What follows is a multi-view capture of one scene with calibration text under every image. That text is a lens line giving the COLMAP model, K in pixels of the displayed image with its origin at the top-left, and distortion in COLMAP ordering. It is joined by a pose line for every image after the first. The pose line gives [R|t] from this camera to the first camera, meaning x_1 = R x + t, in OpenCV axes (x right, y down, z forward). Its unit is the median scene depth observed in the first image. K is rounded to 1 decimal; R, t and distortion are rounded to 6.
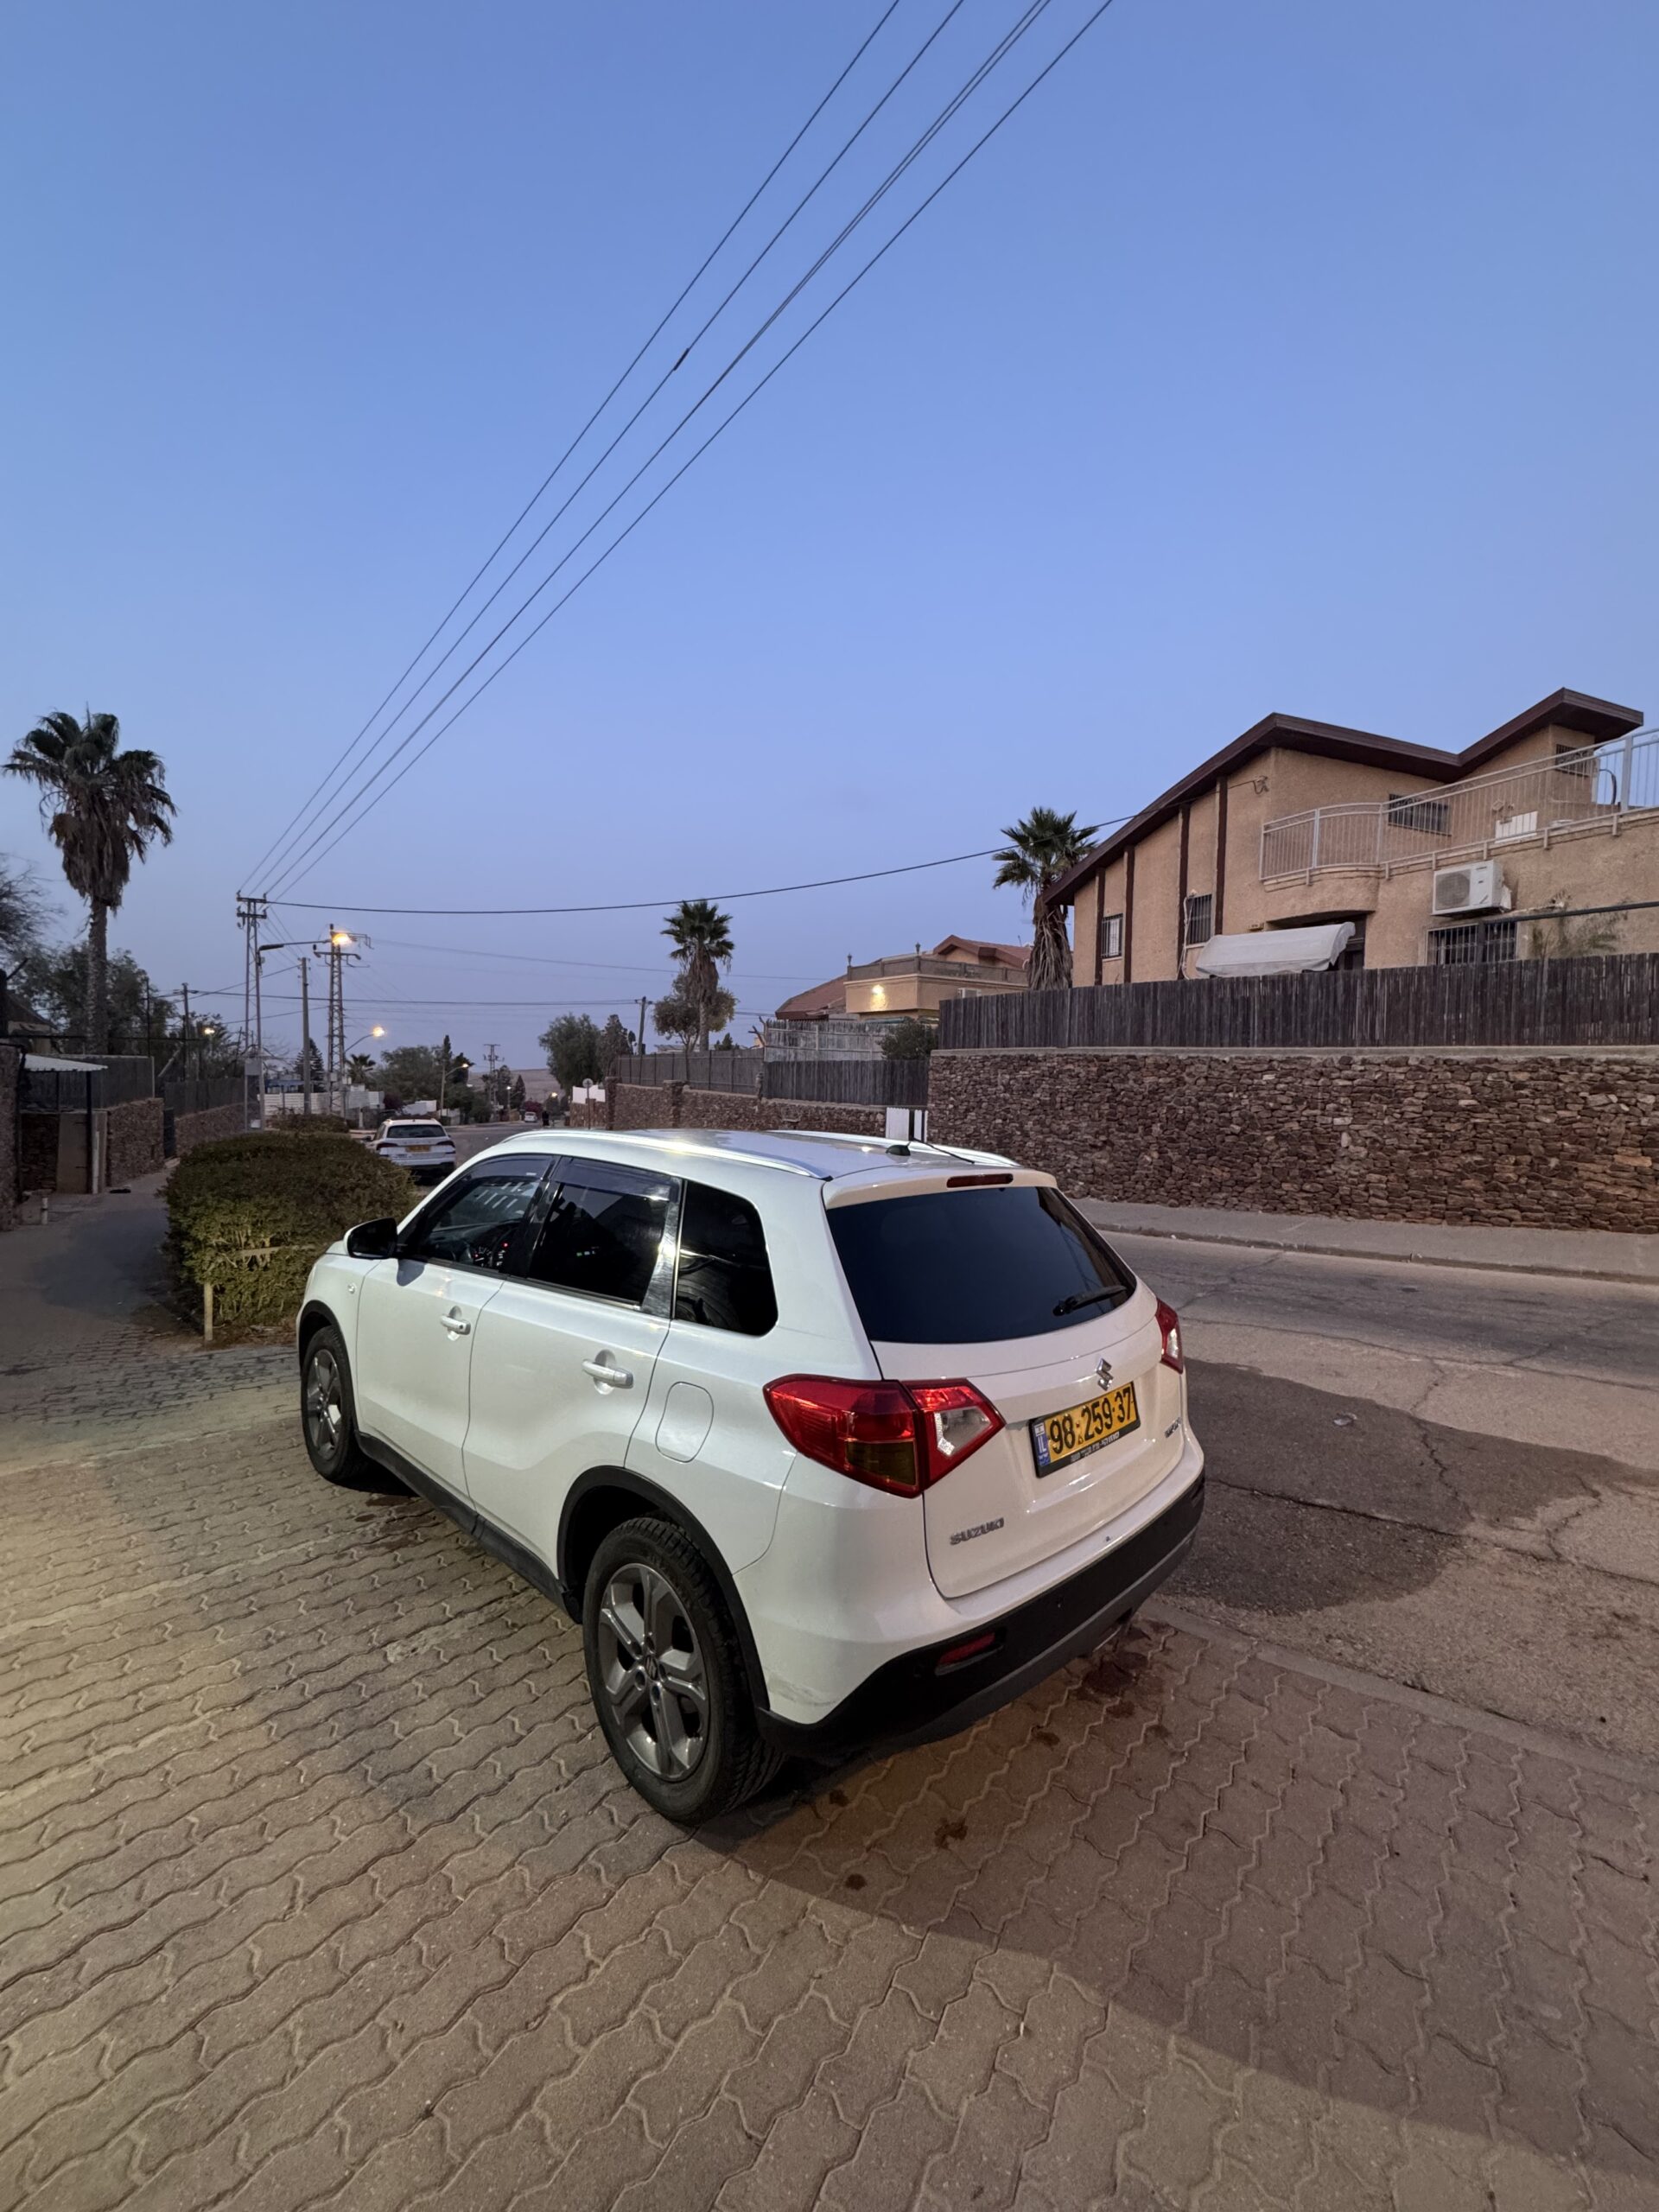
lens RADIAL K [[879.9, 0, 832.8], [0, 879.9, 1106.8], [0, 0, 1]] dist [-0.001780, -0.000219]
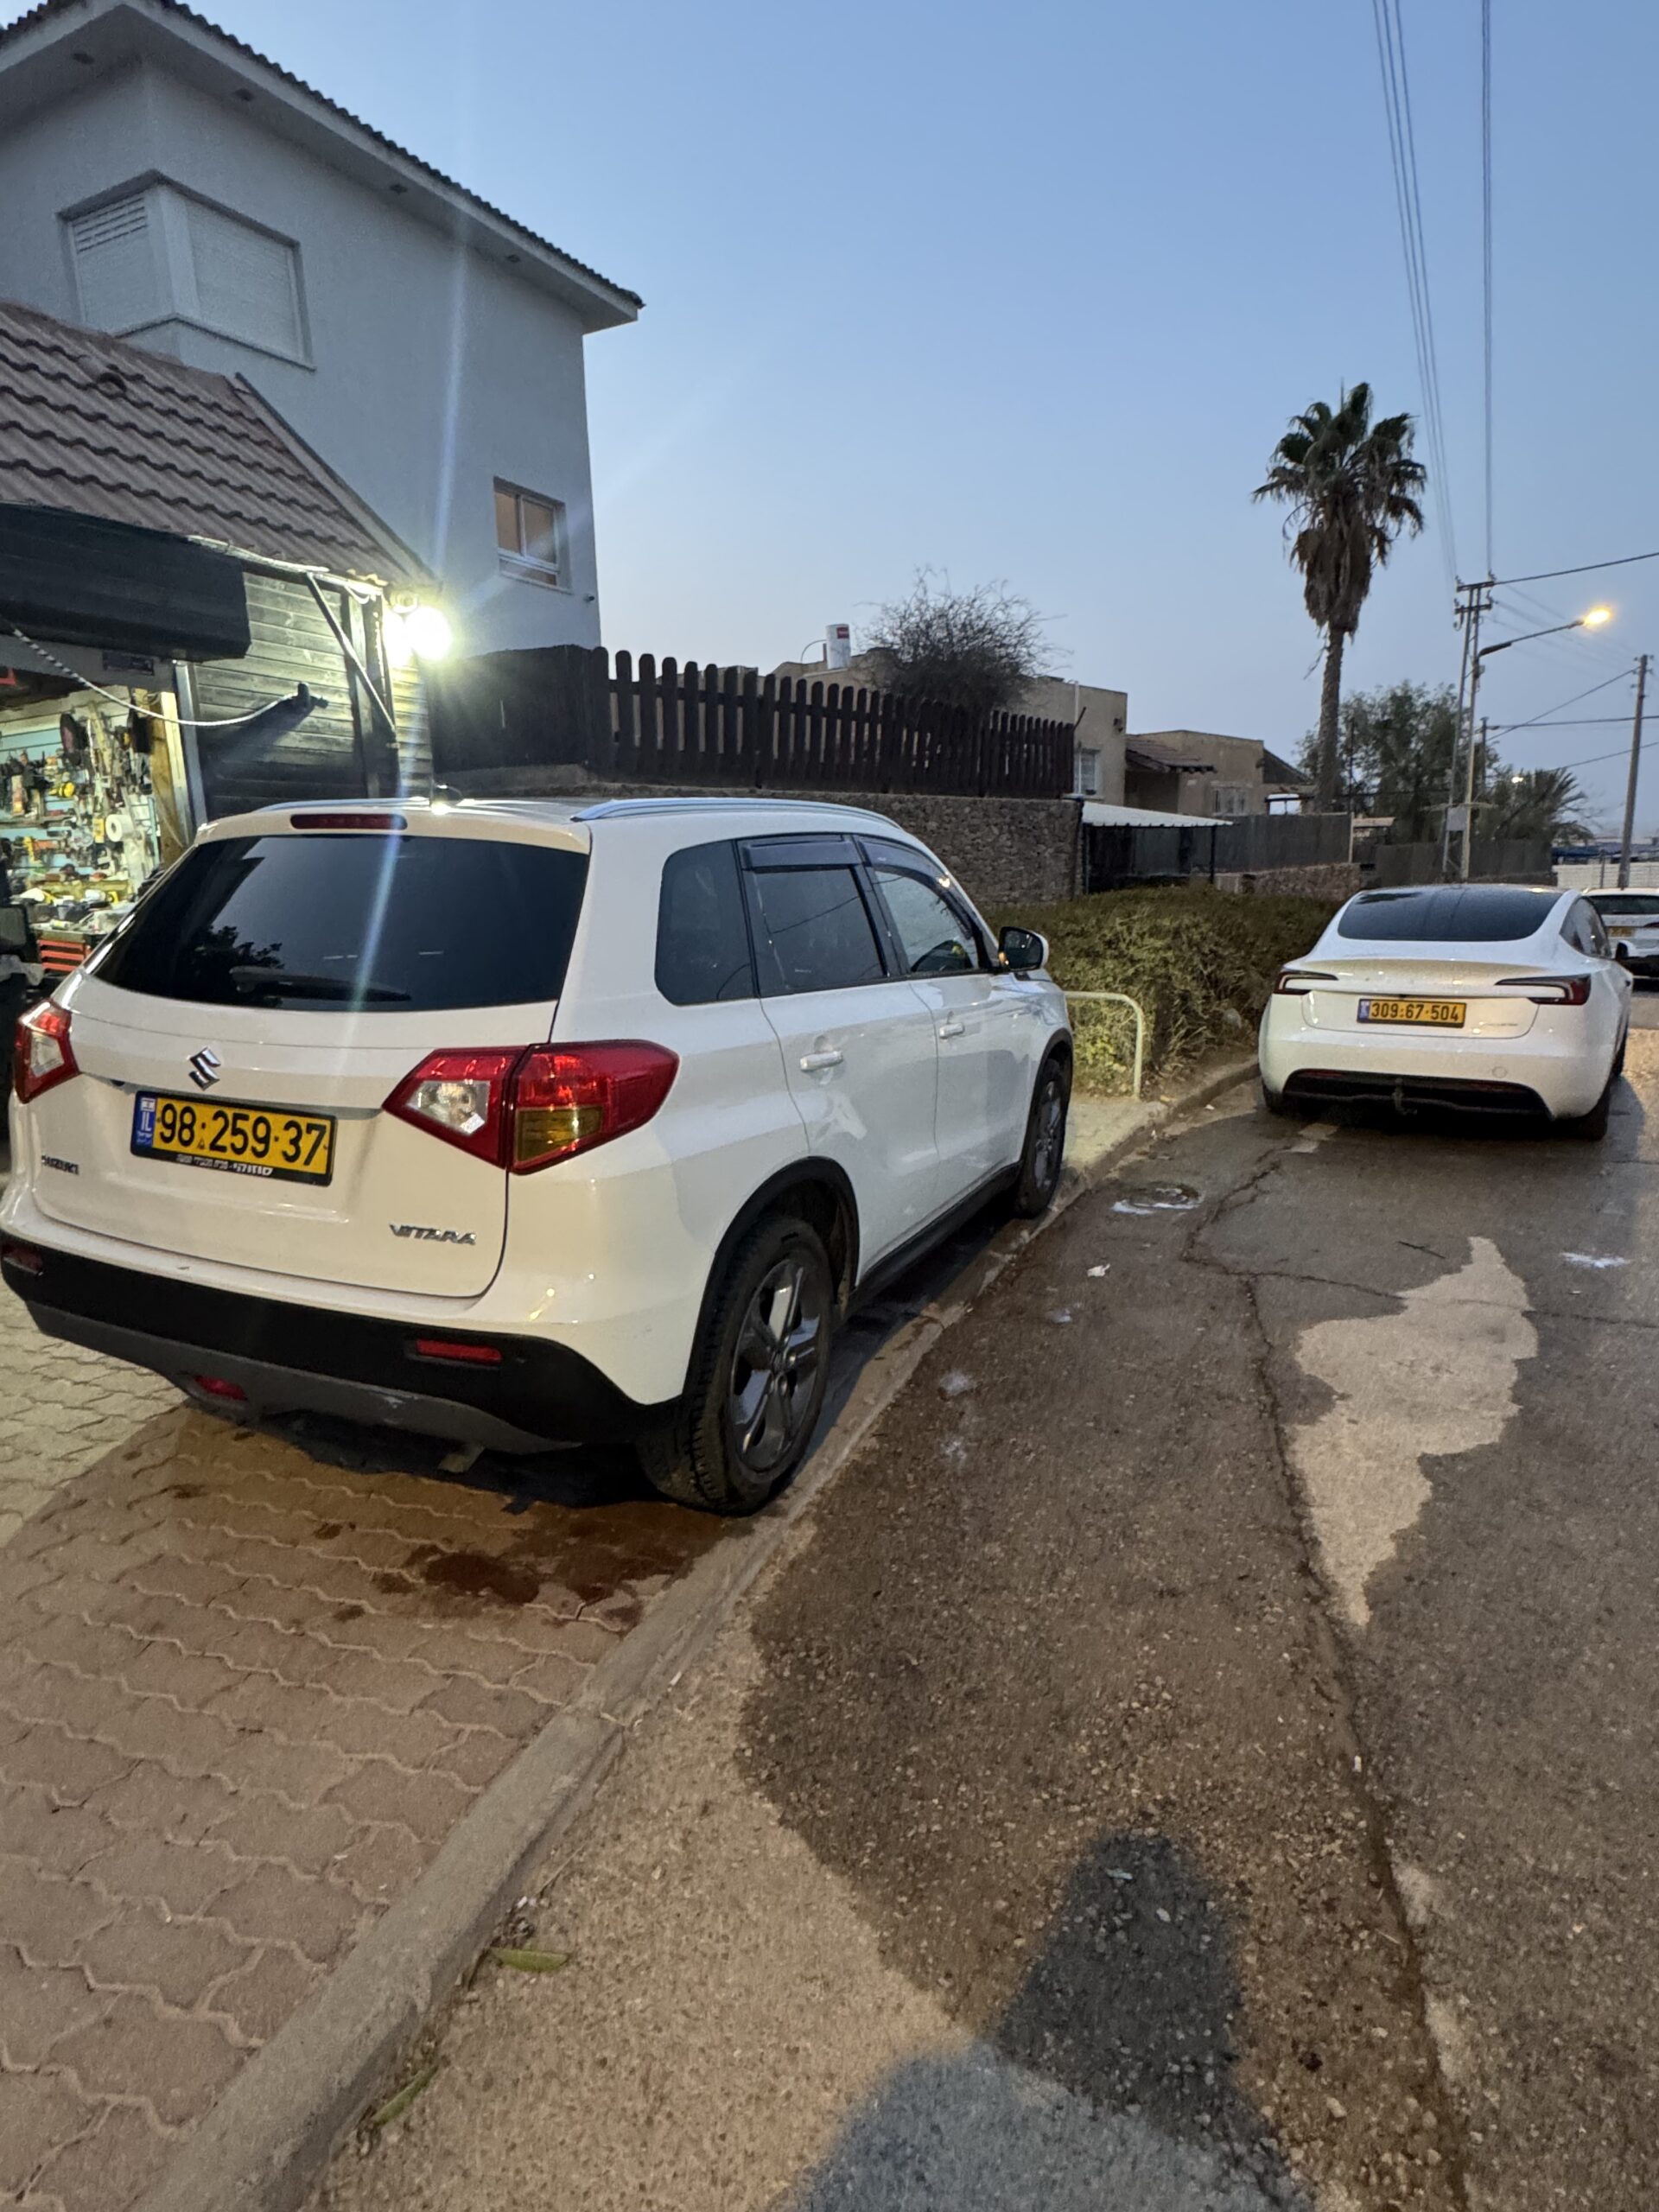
lens RADIAL K [[1201.0, 0, 826.4], [0, 1201.0, 1111.9], [0, 0, 1]] dist [-0.001095, -0.000809]
pose [[0.362249, 0.172043, -0.916066, 0.287434], [-0.003307, 0.983049, 0.183315, 0.031298], [0.932076, -0.063376, 0.356677, 0.227434]]
